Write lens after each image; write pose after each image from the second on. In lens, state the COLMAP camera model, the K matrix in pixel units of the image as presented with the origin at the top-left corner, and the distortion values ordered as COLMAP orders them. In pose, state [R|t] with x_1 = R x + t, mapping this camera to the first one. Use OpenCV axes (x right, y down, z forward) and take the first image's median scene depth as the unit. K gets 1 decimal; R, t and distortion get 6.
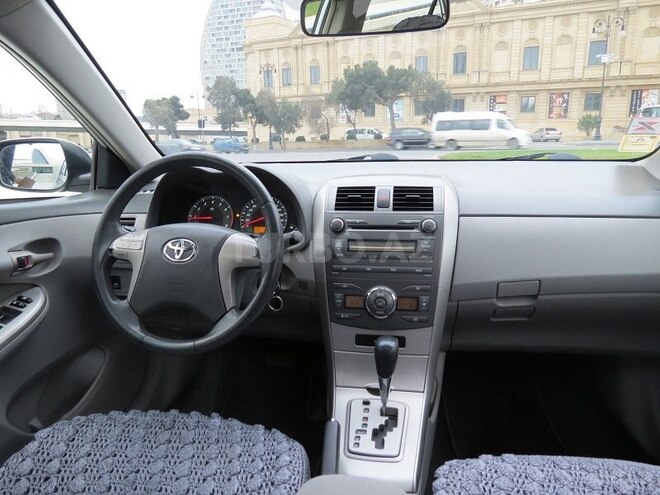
lens RADIAL K [[463.4, 0, 330.0], [0, 463.4, 247.5], [0, 0, 1]] dist [-0.021738, 0.002710]
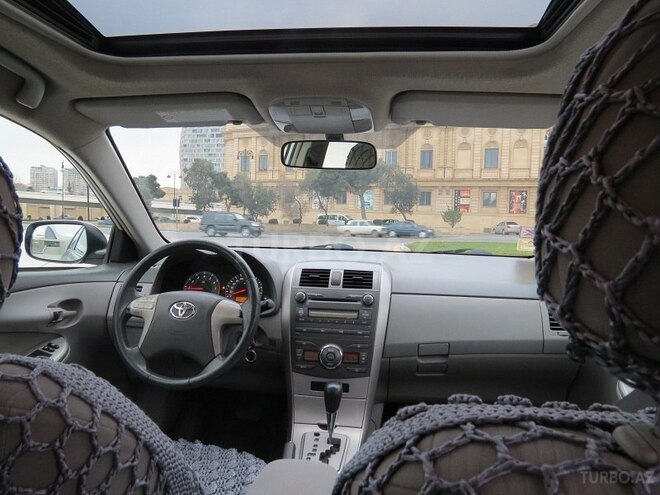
lens RADIAL K [[463.4, 0, 330.0], [0, 463.4, 247.5], [0, 0, 1]] dist [-0.021738, 0.002710]
pose [[0.997196, 0.042086, 0.061873, 0.011758], [-0.030412, 0.983419, -0.178778, 0.046501], [-0.068371, 0.176395, 0.981942, -0.334128]]
